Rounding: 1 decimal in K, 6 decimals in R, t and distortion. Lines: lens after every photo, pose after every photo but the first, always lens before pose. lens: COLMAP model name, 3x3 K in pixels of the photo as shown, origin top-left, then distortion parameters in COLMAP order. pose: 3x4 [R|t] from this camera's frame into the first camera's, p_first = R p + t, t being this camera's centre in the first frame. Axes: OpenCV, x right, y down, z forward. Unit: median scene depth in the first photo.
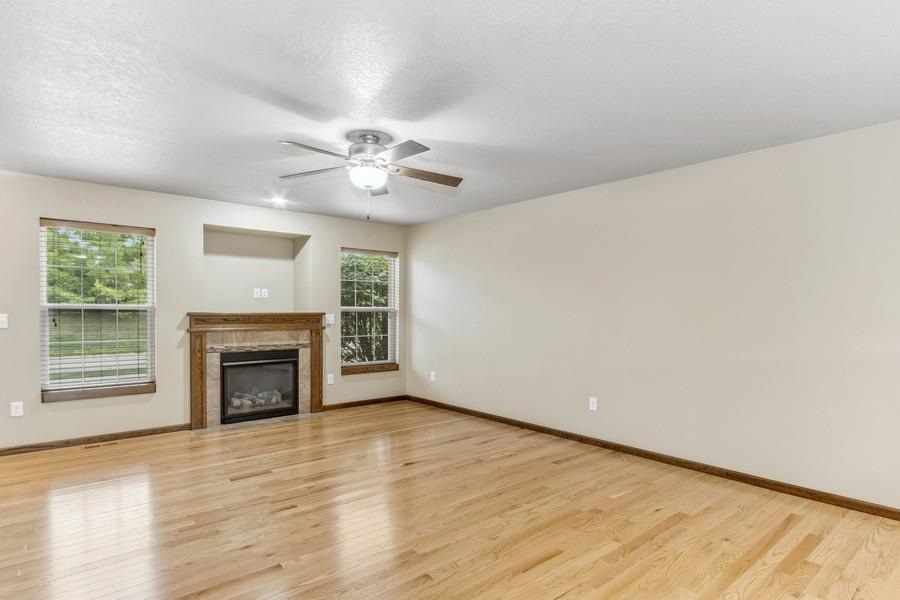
lens RADIAL K [[490.3, 0, 441.6], [0, 490.3, 302.0], [0, 0, 1]] dist [-0.000182, 0.000033]
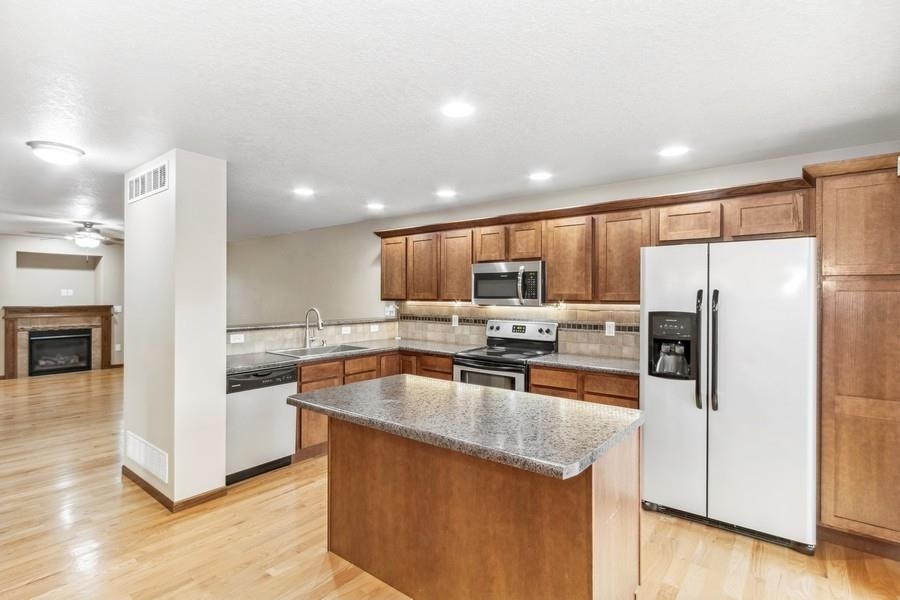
lens RADIAL K [[449.6, 0, 449.1], [0, 449.6, 295.4], [0, 0, 1]] dist [-0.019760, 0.002633]
pose [[0.979829, -0.001436, 0.199831, 0.592062], [-0.001905, 0.999862, 0.016525, -0.038180], [-0.199827, -0.016572, 0.979691, -0.665824]]
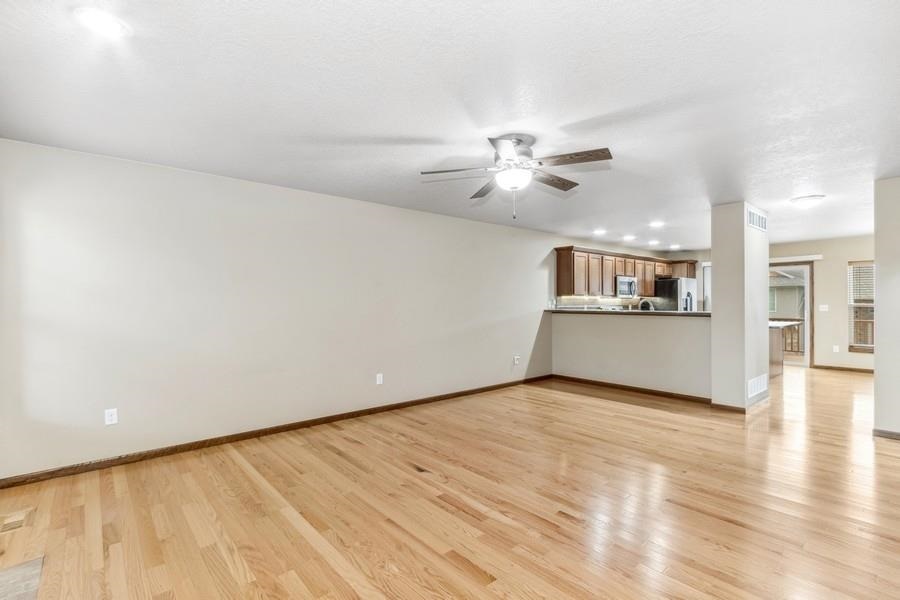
lens RADIAL K [[428.7, 0, 457.2], [0, 428.7, 303.9], [0, 0, 1]] dist [0.003797, -0.000587]
pose [[-0.030186, -0.009883, 0.999495, -0.681563], [-0.013133, 0.999869, 0.009490, 0.007021], [-0.999458, -0.012840, -0.030311, 0.750697]]
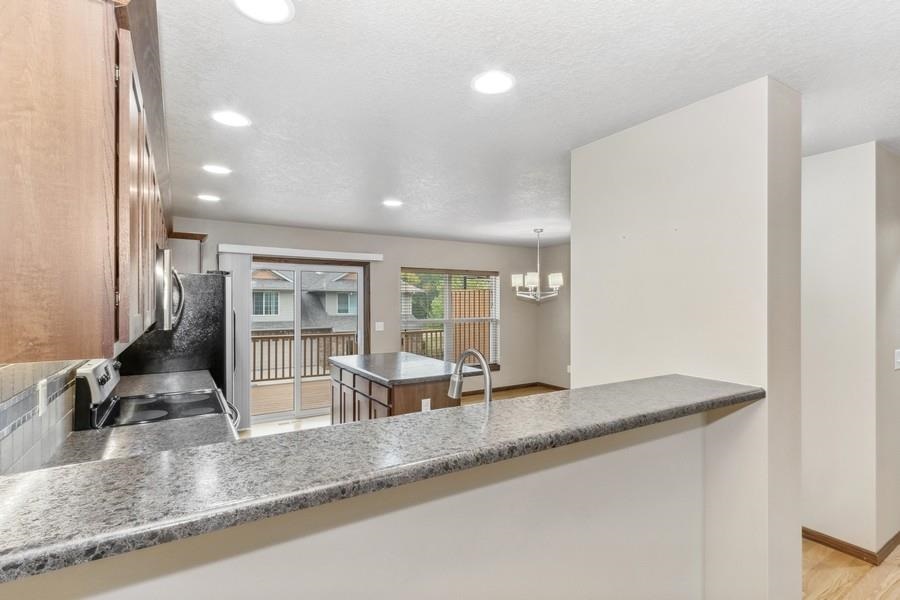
lens RADIAL K [[428.7, 0, 451.5], [0, 428.7, 303.2], [0, 0, 1]] dist [0.003797, -0.000587]
pose [[-0.991307, -0.007119, 0.131377, 0.485216], [-0.008731, 0.999893, -0.011701, -0.030590], [-0.131280, -0.012746, -0.991263, 0.507262]]
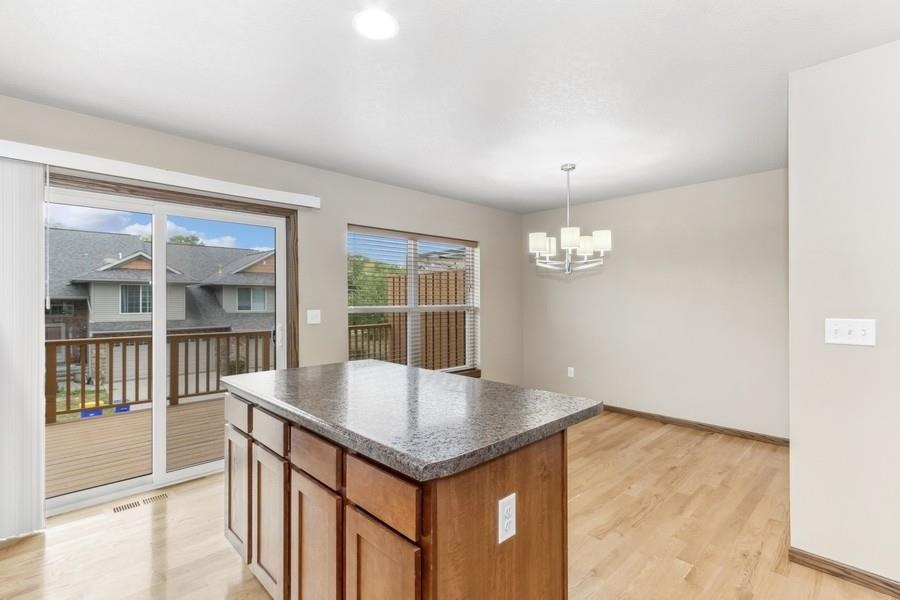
lens RADIAL K [[428.7, 0, 450.3], [0, 428.7, 297.2], [0, 0, 1]] dist [0.003797, -0.000587]
pose [[-0.997600, -0.003054, -0.069173, 0.656253], [-0.001601, 0.999777, -0.021054, 0.002368], [0.069222, -0.020893, -0.997382, 0.099350]]
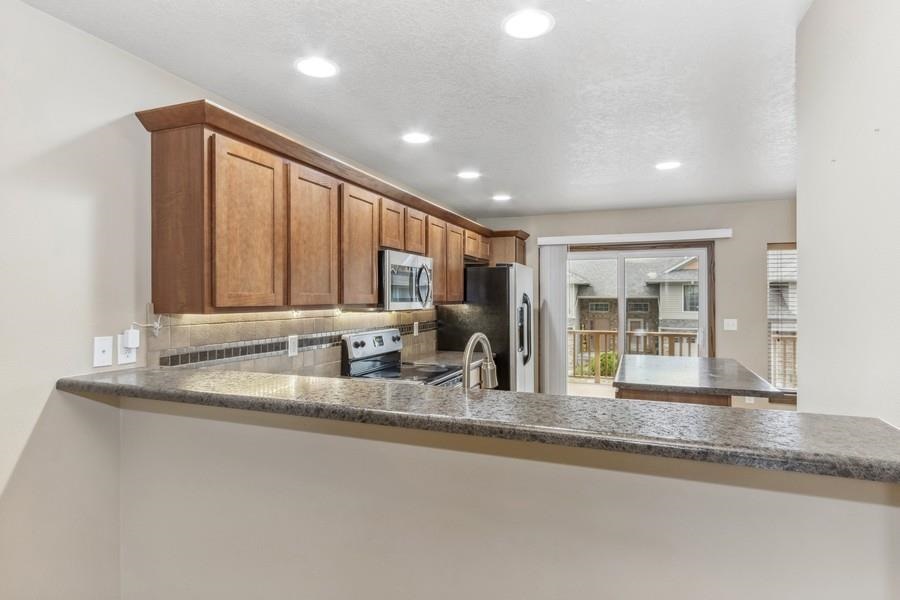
lens RADIAL K [[490.3, 0, 446.3], [0, 490.3, 298.9], [0, 0, 1]] dist [-0.000182, 0.000033]
pose [[-0.482733, -0.008048, 0.875731, 0.234380], [-0.015668, 0.999877, 0.000552, -0.023872], [-0.875628, -0.013455, -0.482799, 0.372504]]
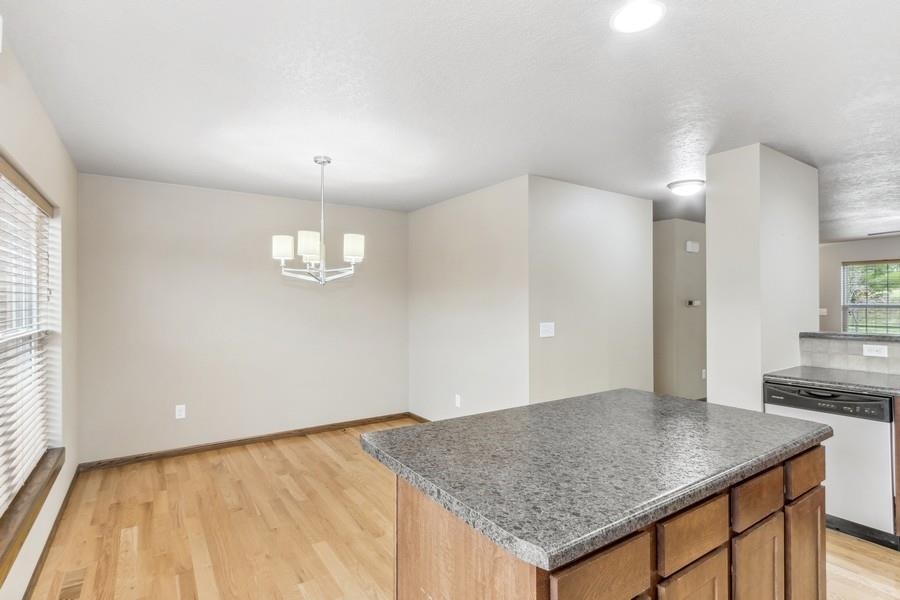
lens RADIAL K [[449.6, 0, 445.1], [0, 449.6, 296.7], [0, 0, 1]] dist [-0.019760, 0.002633]
pose [[-0.102865, -0.009667, -0.994648, 1.000582], [0.017672, 0.999777, -0.011544, -0.022518], [0.994538, -0.018765, -0.102671, -0.329021]]
